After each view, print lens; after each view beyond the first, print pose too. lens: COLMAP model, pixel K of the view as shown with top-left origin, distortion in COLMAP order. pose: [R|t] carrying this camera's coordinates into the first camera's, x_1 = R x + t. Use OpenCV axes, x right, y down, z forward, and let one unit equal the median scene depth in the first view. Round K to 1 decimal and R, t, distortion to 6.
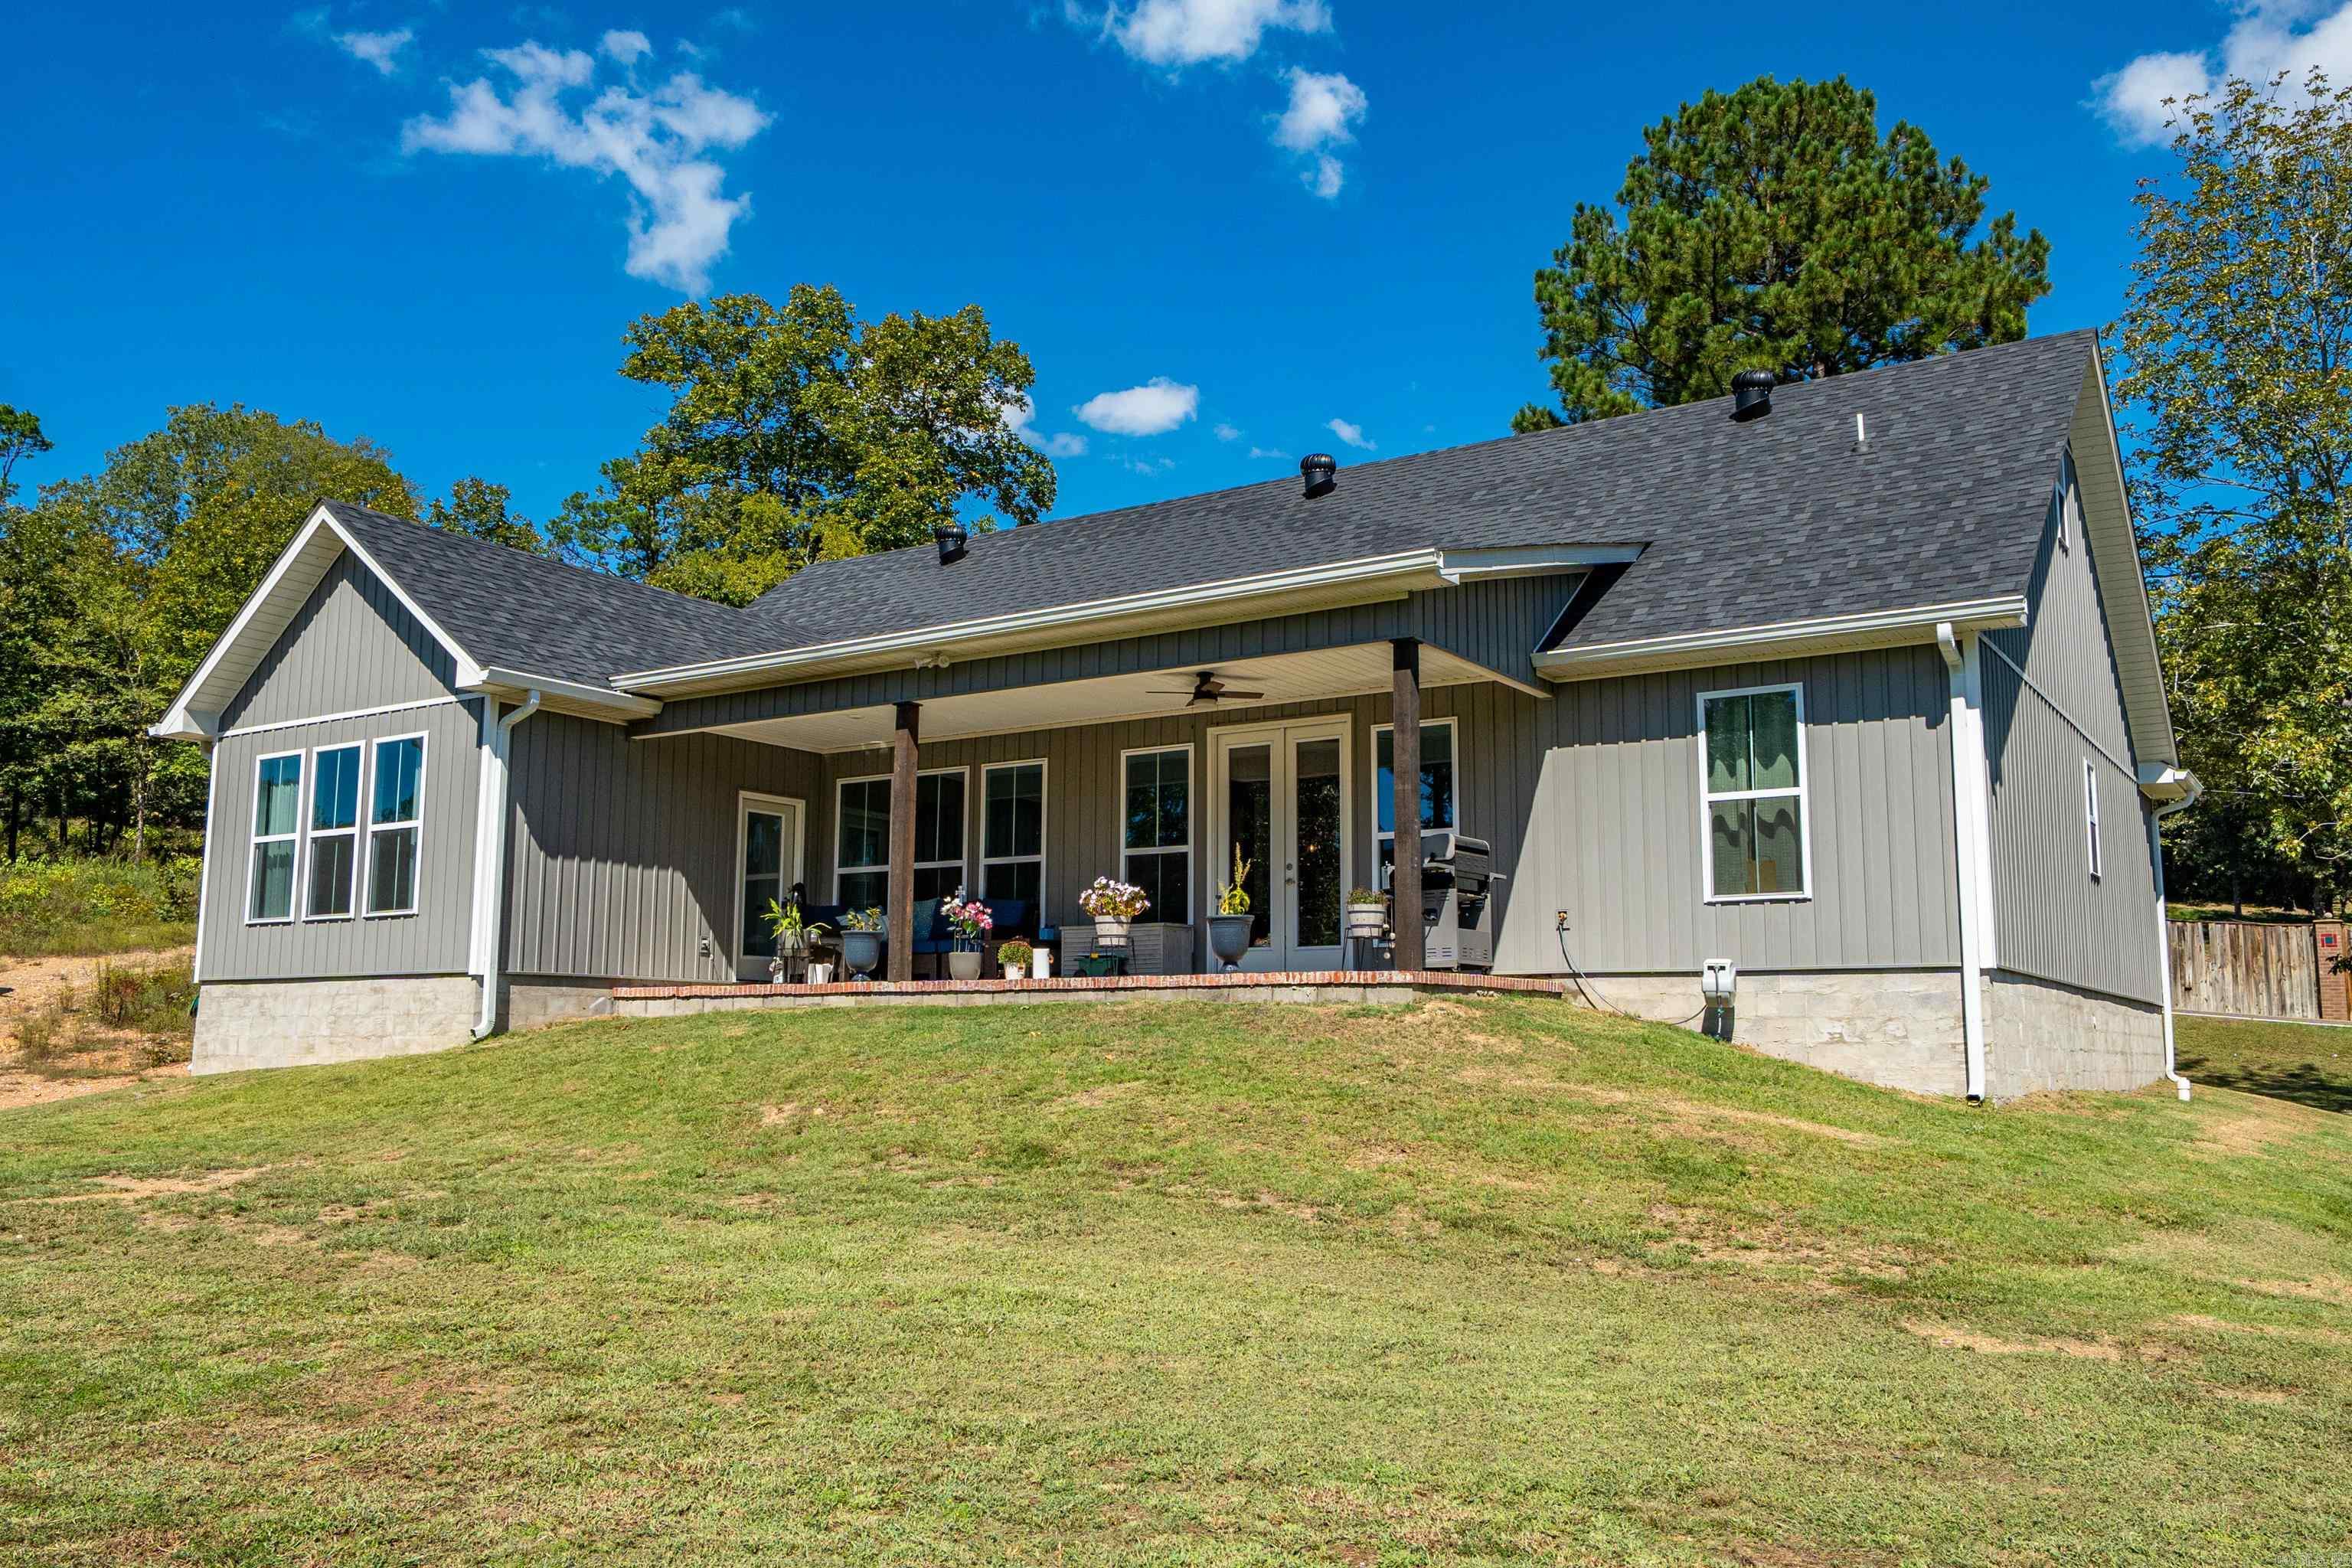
lens RADIAL K [[1866.9, 0, 1177.9], [0, 1866.9, 792.4], [0, 0, 1]] dist [0.022079, -0.004150]
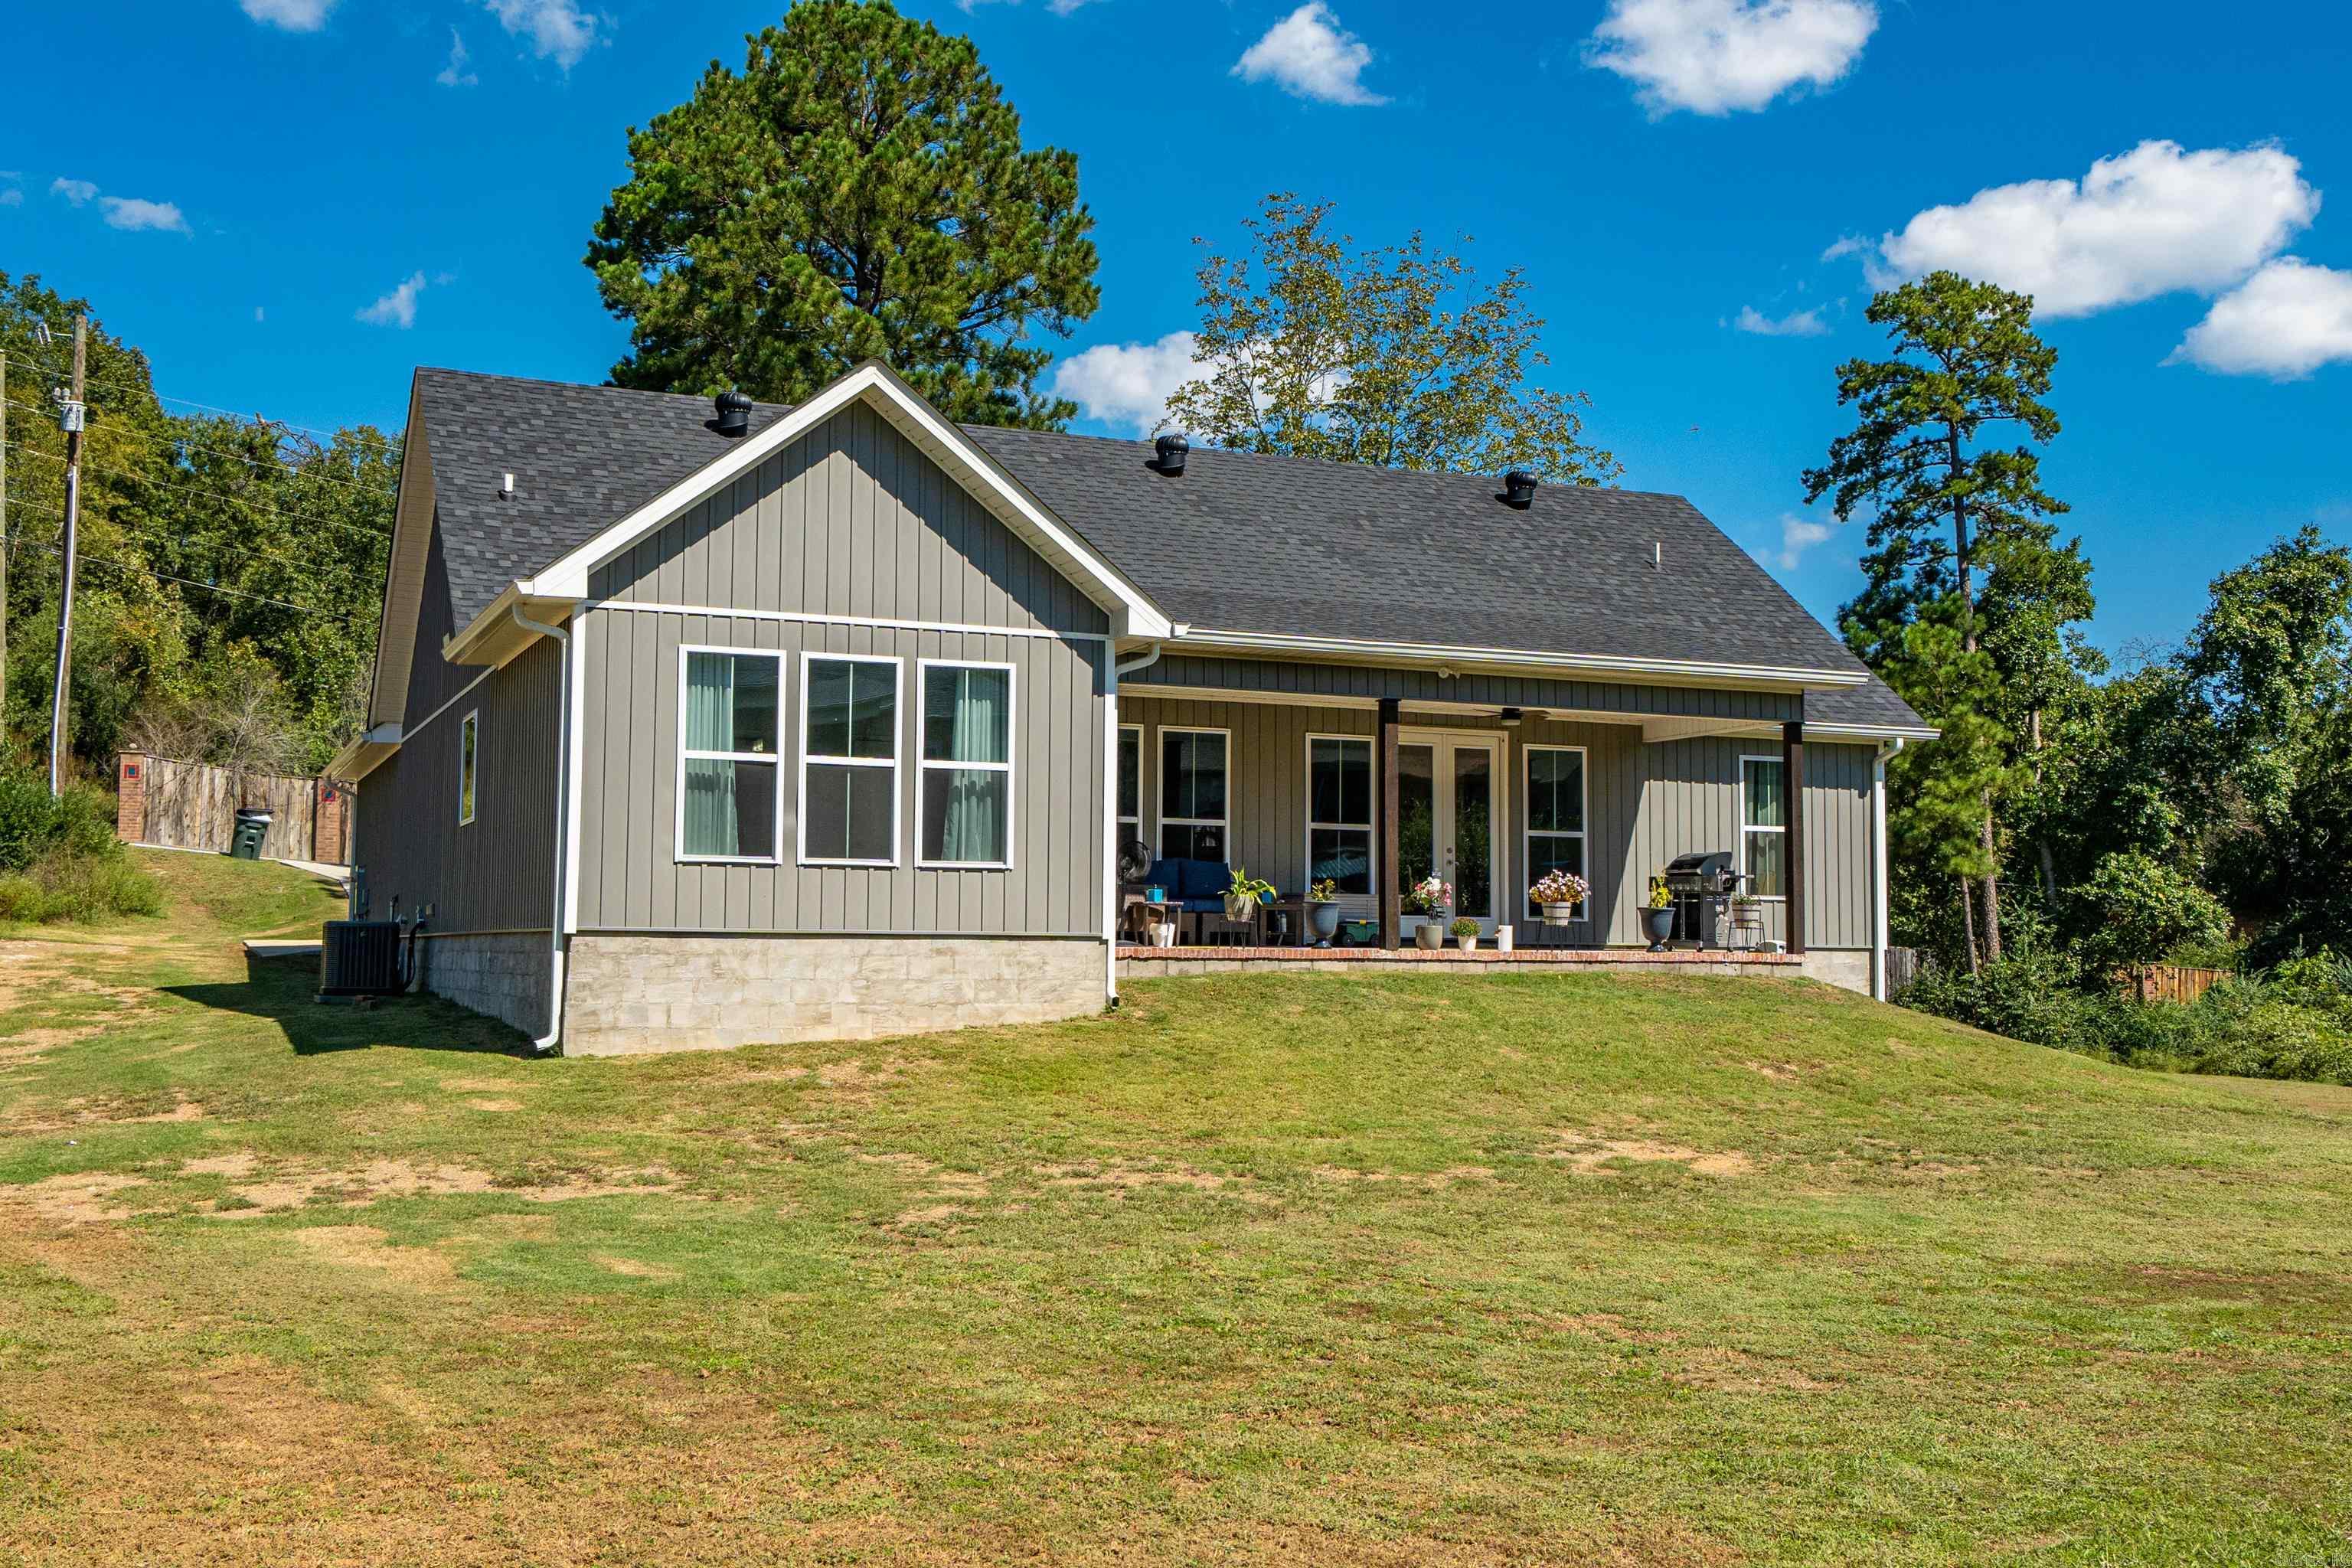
lens RADIAL K [[2383.6, 0, 1120.8], [0, 2383.6, 778.0], [0, 0, 1]] dist [-0.005643, 0.000000]
pose [[0.555693, 0.059745, 0.829238, -1.295849], [-0.119381, 0.992812, 0.008469, 0.005615], [-0.822772, -0.103702, 0.558831, 0.314602]]
